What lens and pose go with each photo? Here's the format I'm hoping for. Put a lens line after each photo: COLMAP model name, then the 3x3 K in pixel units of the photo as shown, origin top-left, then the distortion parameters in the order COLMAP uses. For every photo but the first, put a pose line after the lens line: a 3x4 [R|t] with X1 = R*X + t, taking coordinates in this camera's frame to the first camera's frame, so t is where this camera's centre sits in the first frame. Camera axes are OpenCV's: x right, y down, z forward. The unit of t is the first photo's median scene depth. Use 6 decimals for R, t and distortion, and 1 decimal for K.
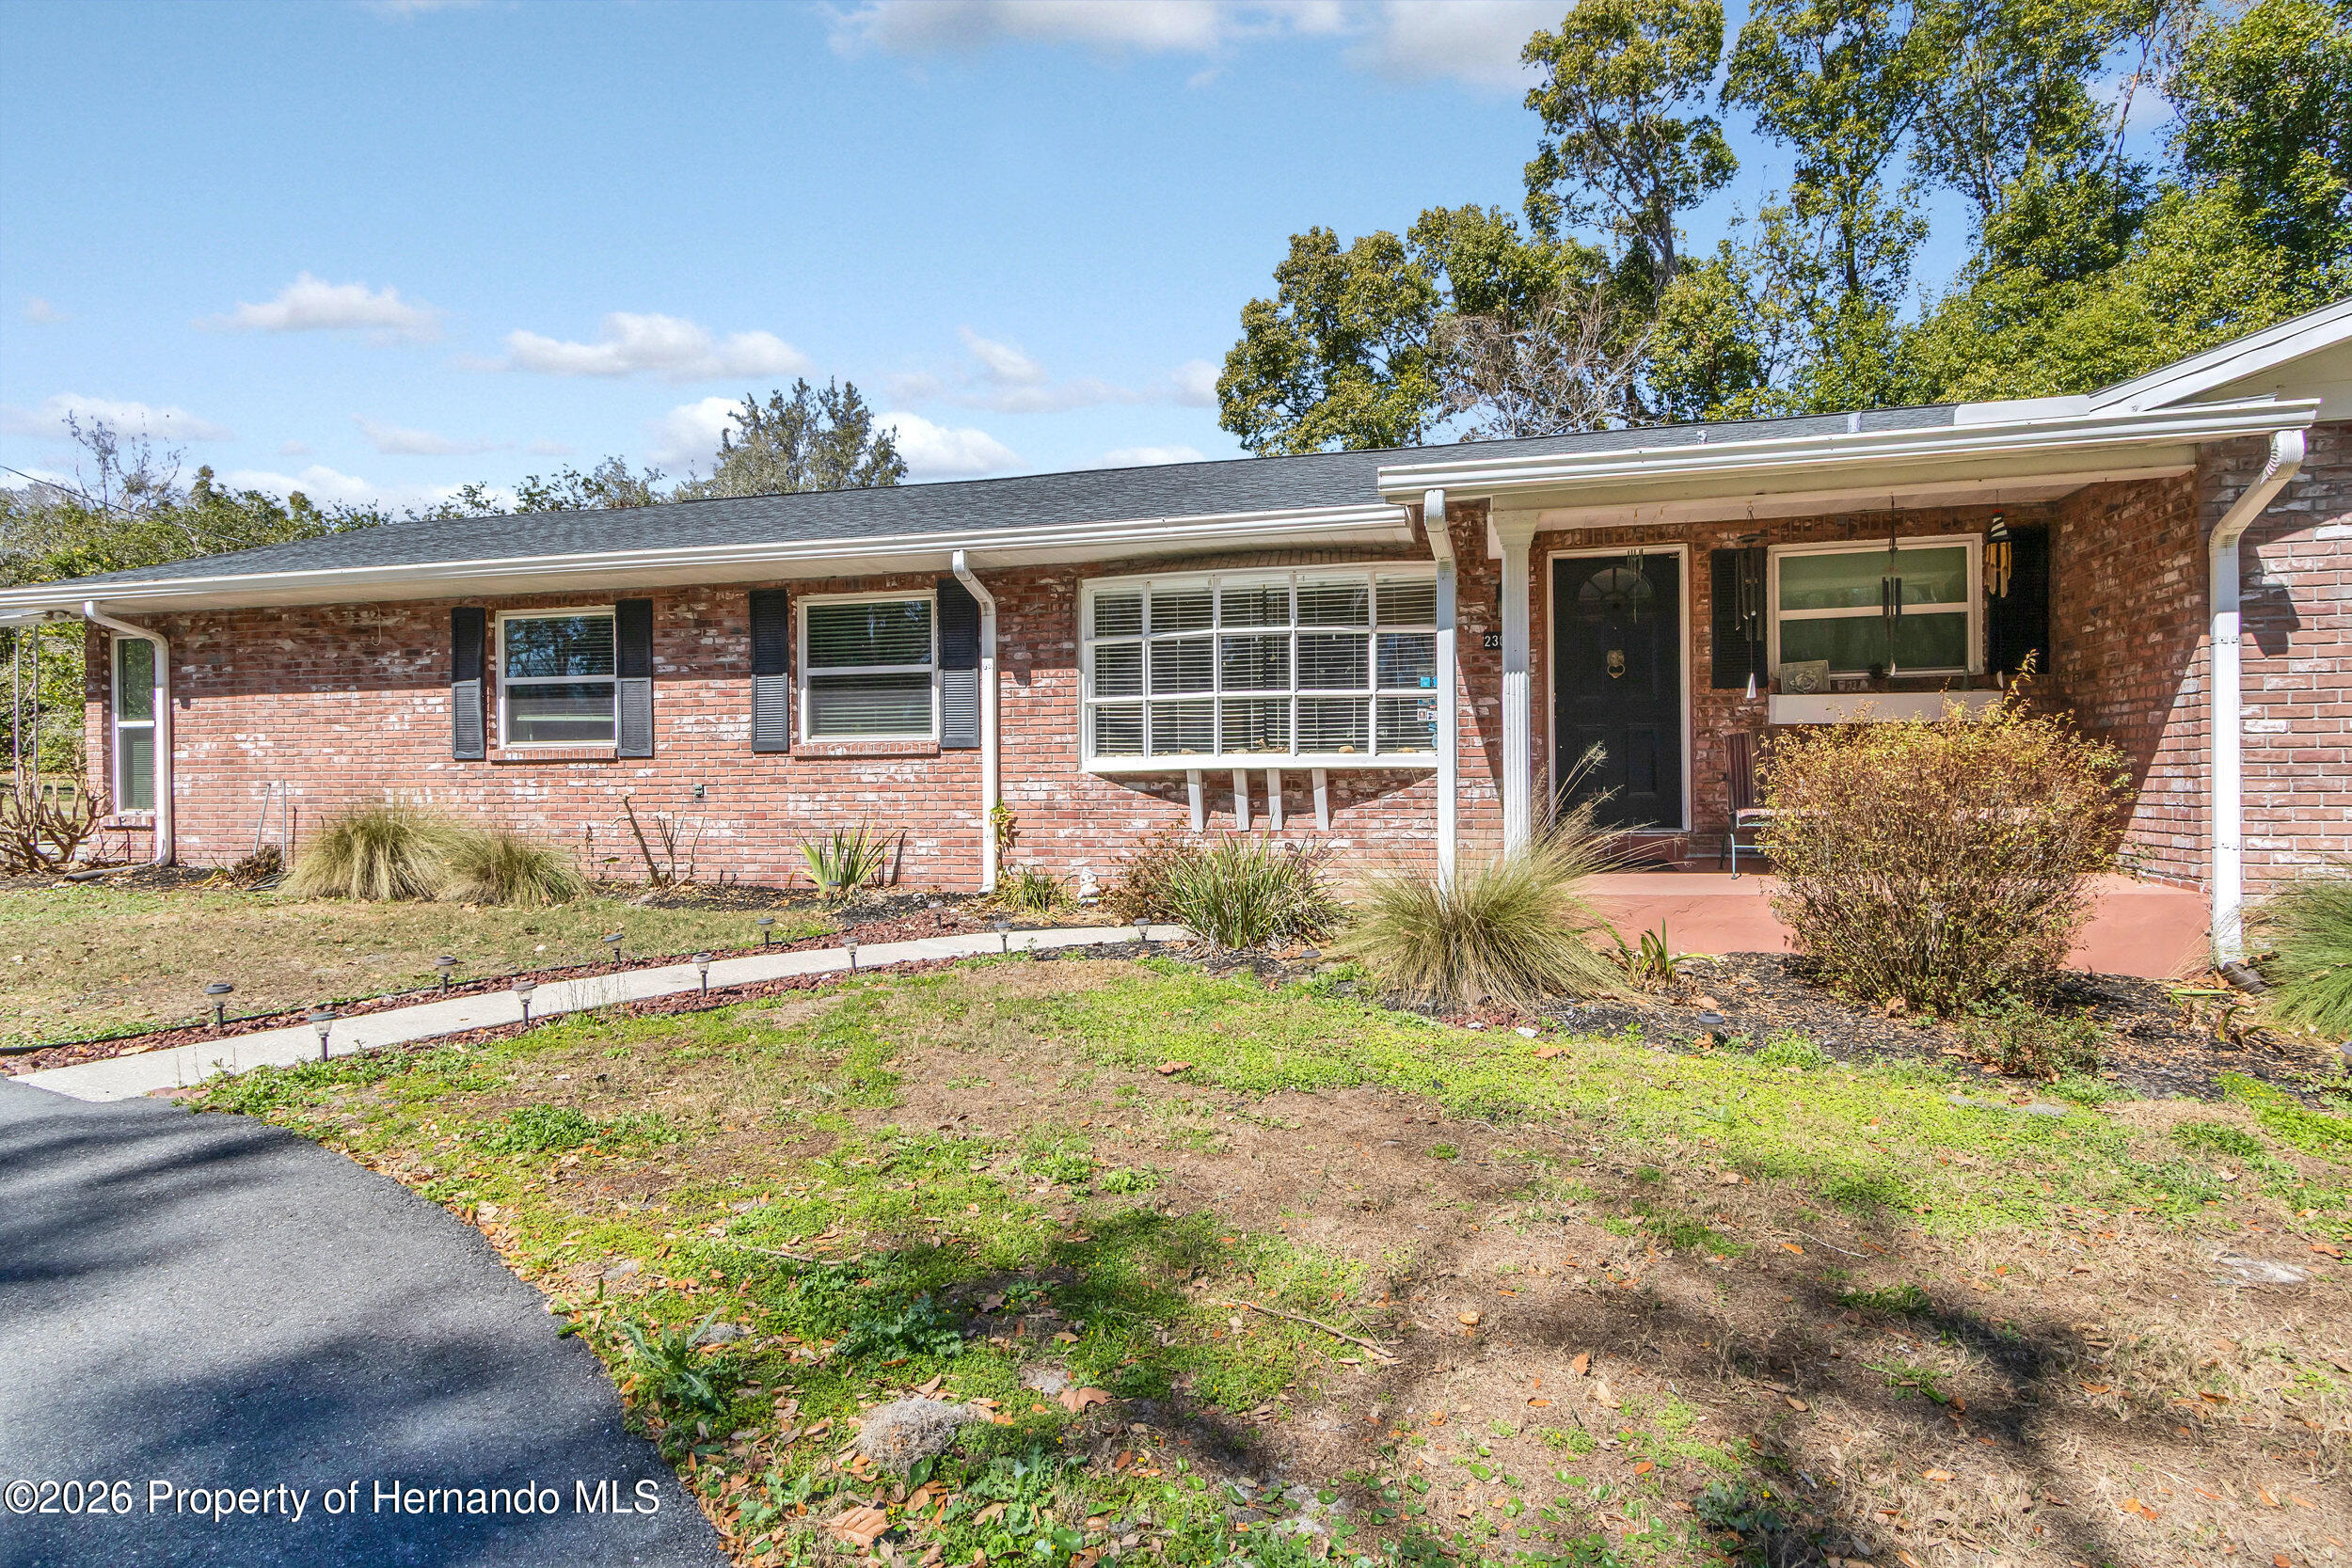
lens RADIAL K [[1248.1, 0, 1161.9], [0, 1248.1, 788.5], [0, 0, 1]] dist [0.012520, -0.007194]
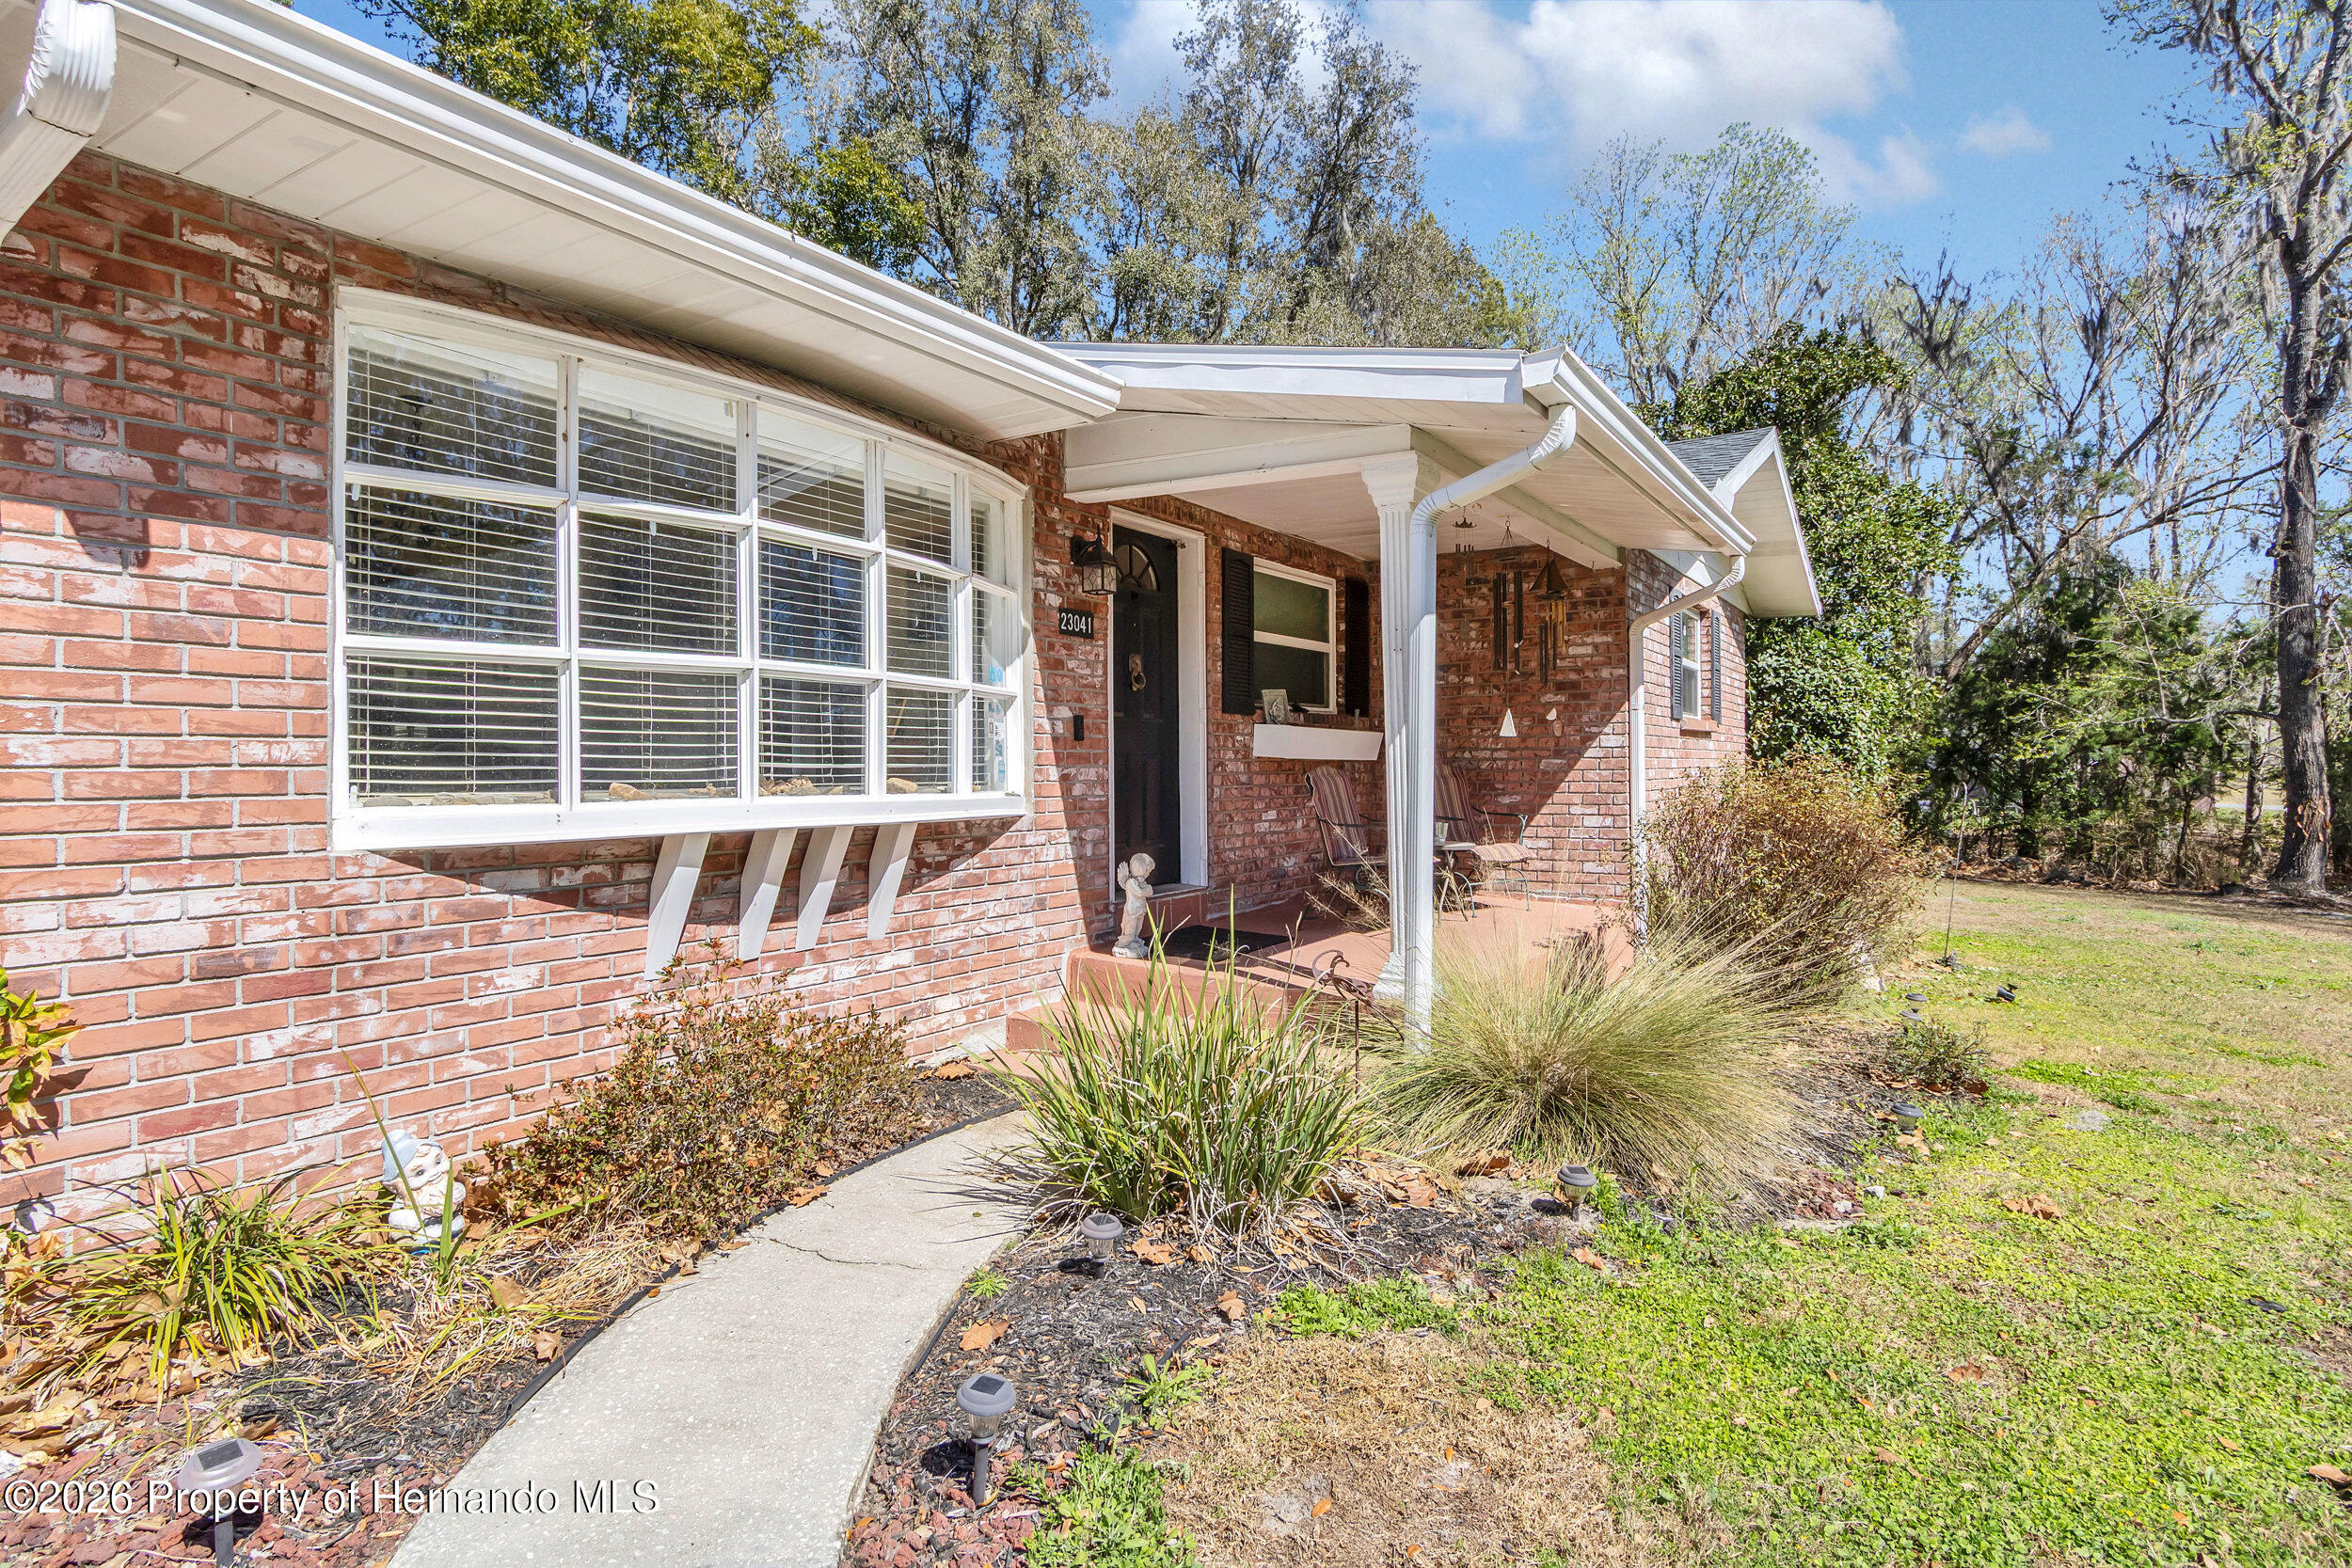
lens RADIAL K [[1248.1, 0, 1179.1], [0, 1248.1, 759.4], [0, 0, 1]] dist [0.012520, -0.007194]
pose [[0.304466, 0.014639, 0.952411, -0.298395], [0.008470, 0.999801, -0.018075, -0.028191], [-0.952486, 0.013571, 0.304281, 0.640046]]
